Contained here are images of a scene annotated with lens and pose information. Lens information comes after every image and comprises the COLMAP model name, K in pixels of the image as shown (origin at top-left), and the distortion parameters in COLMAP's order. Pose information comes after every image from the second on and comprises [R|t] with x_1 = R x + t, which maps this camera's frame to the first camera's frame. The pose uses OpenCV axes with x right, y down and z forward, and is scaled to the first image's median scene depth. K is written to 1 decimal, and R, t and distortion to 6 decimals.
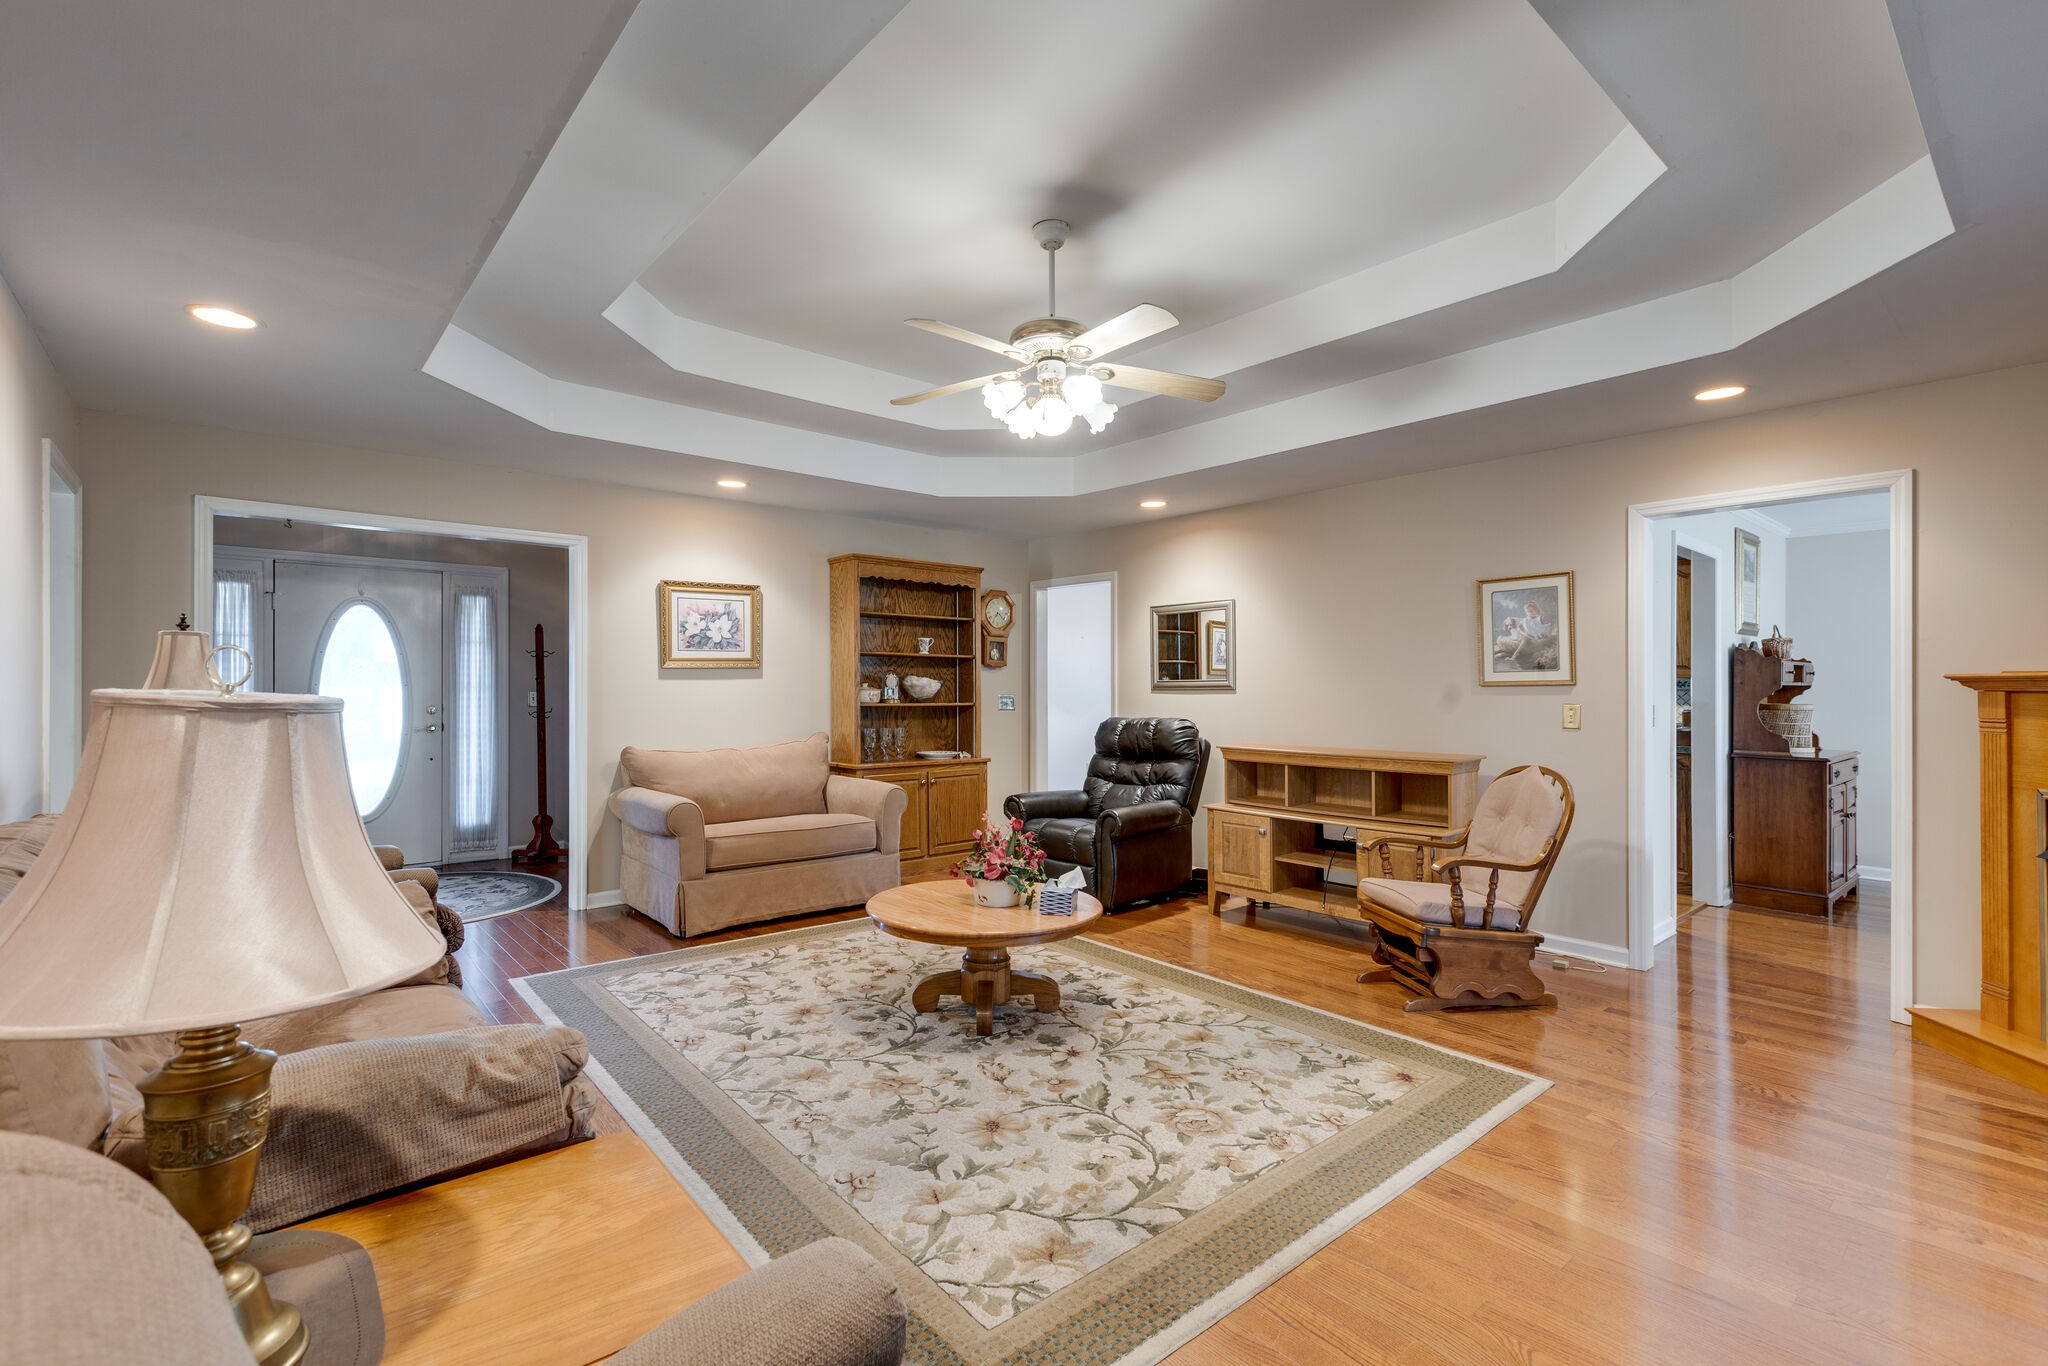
lens RADIAL K [[918.9, 0, 1029.9], [0, 918.9, 665.7], [0, 0, 1]] dist [0.001521, 0.000420]
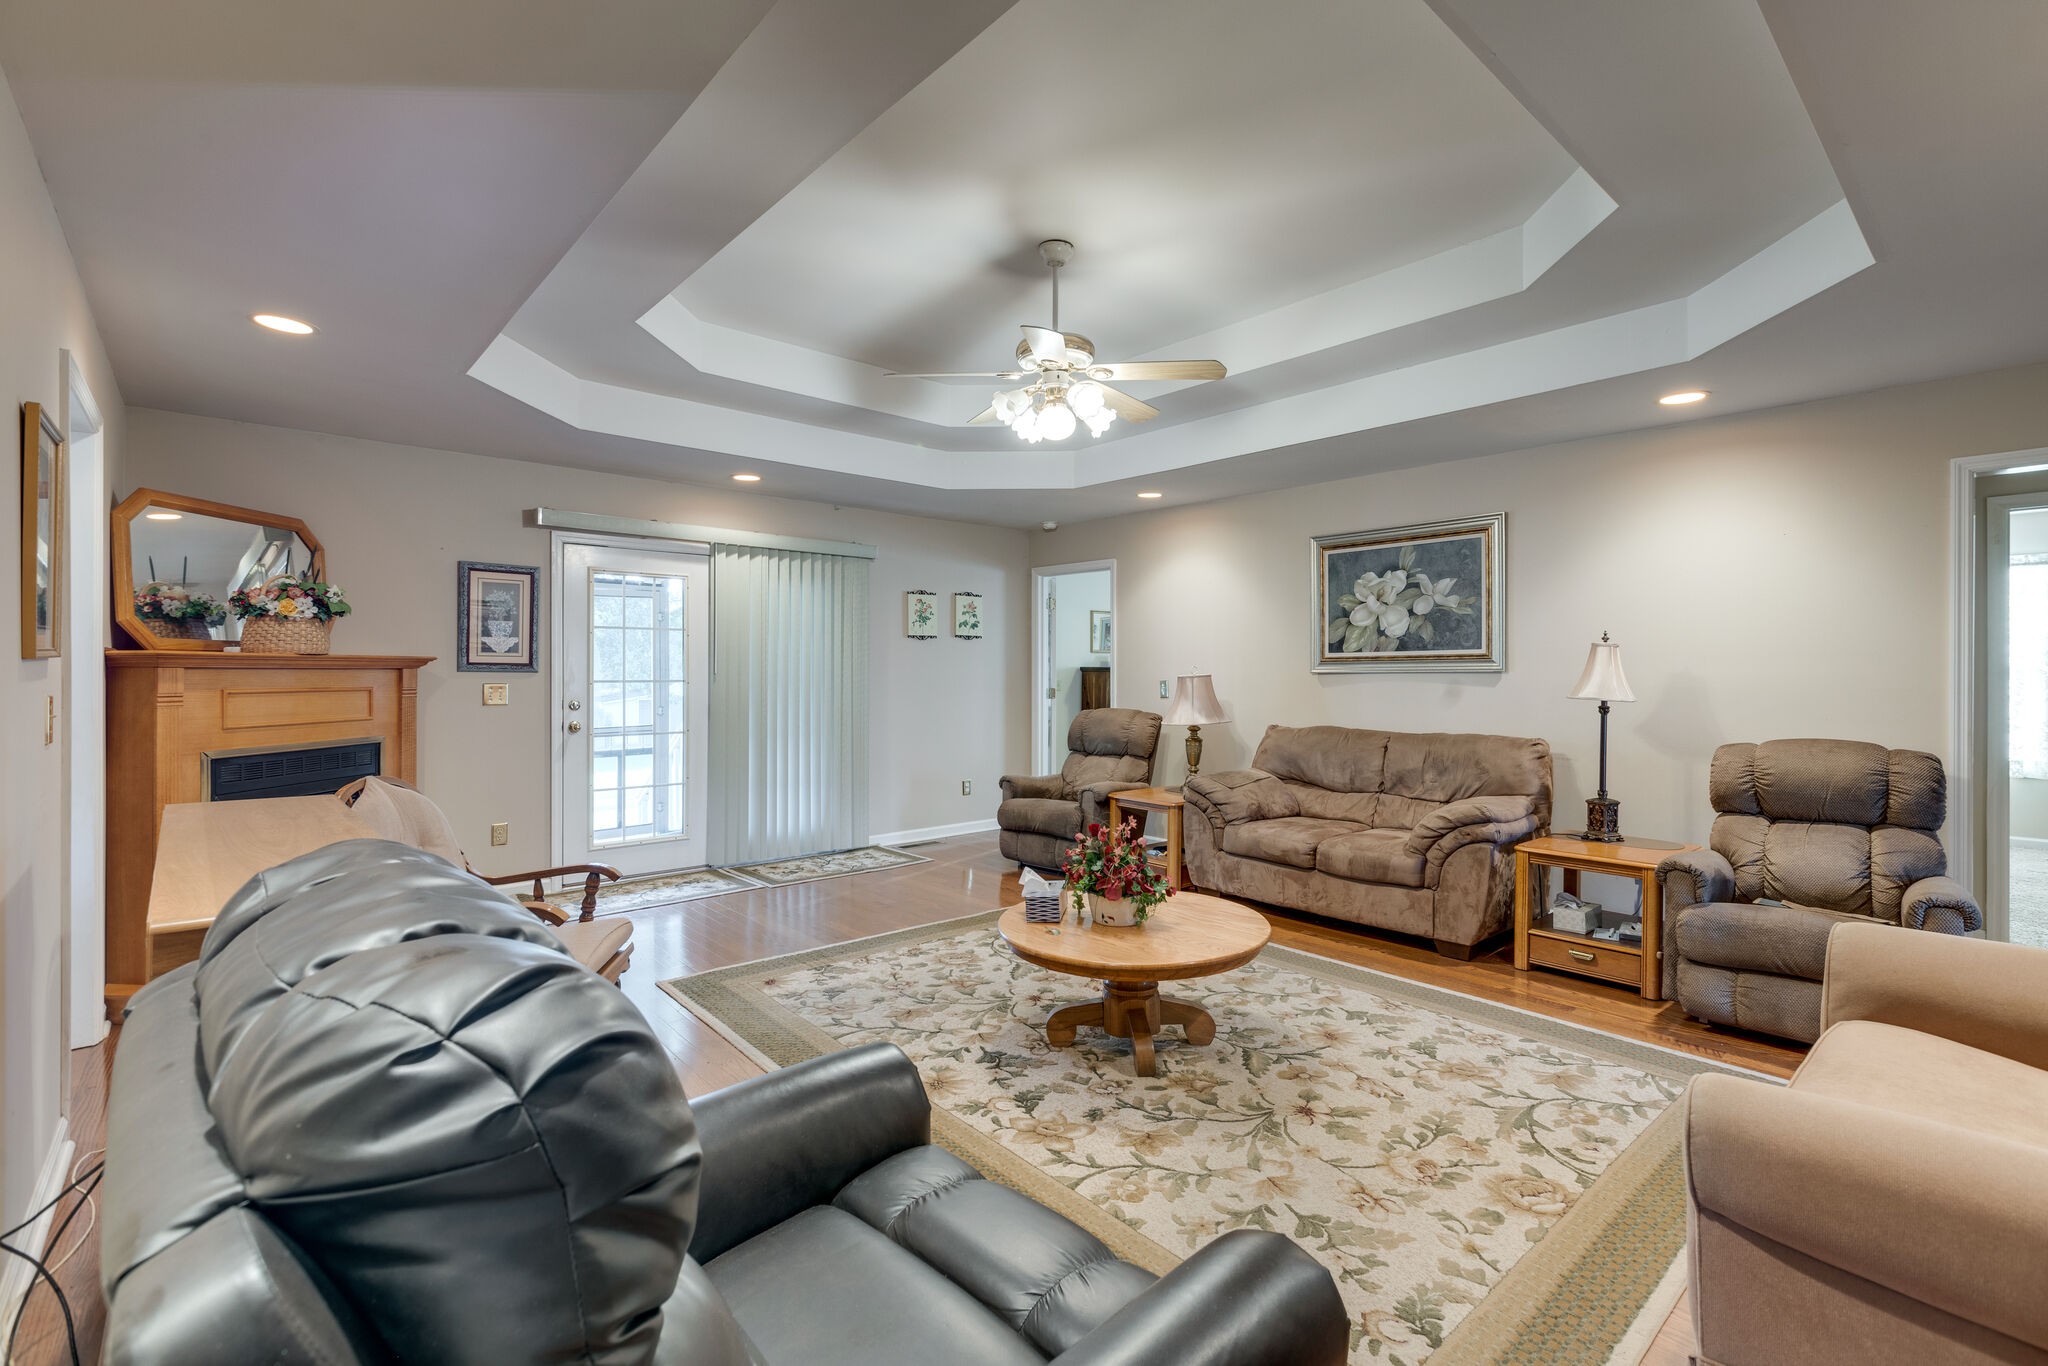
lens RADIAL K [[918.9, 0, 1029.9], [0, 918.9, 665.7], [0, 0, 1]] dist [0.001521, 0.000420]
pose [[-0.999913, -0.008348, -0.010190, 0.059182], [-0.008046, 0.999540, -0.029241, 0.041924], [0.010429, -0.029156, -0.999520, 1.849546]]
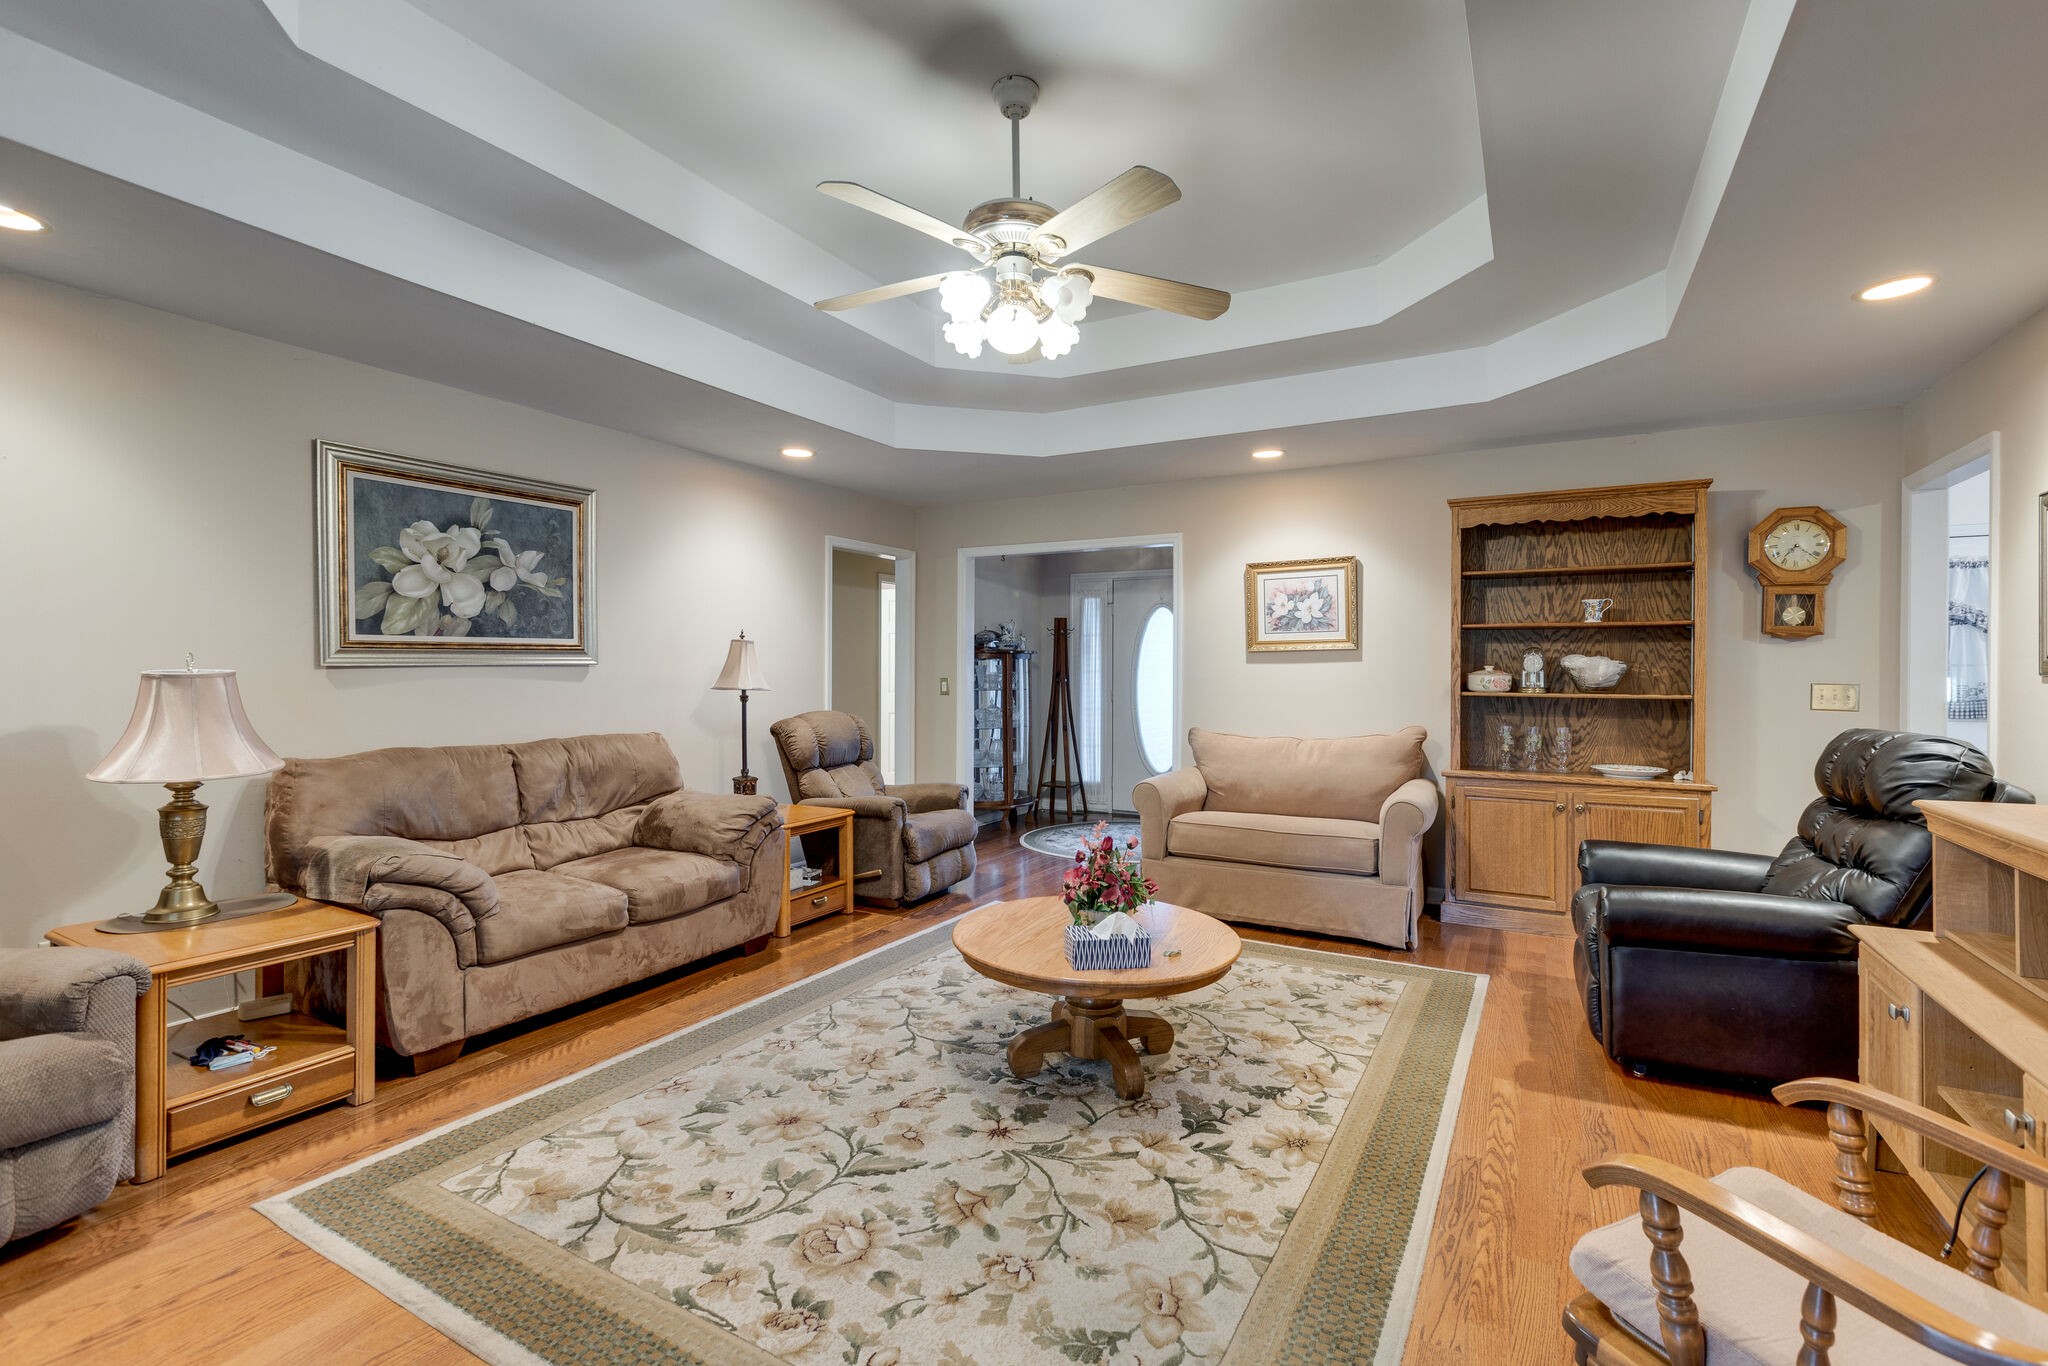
lens RADIAL K [[918.9, 0, 1029.9], [0, 918.9, 665.7], [0, 0, 1]] dist [0.001521, 0.000420]
pose [[0.344150, -0.007464, -0.938885, 0.691361], [0.020496, 0.999790, -0.000435, 0.019845], [0.938691, -0.019094, 0.344231, 0.659770]]
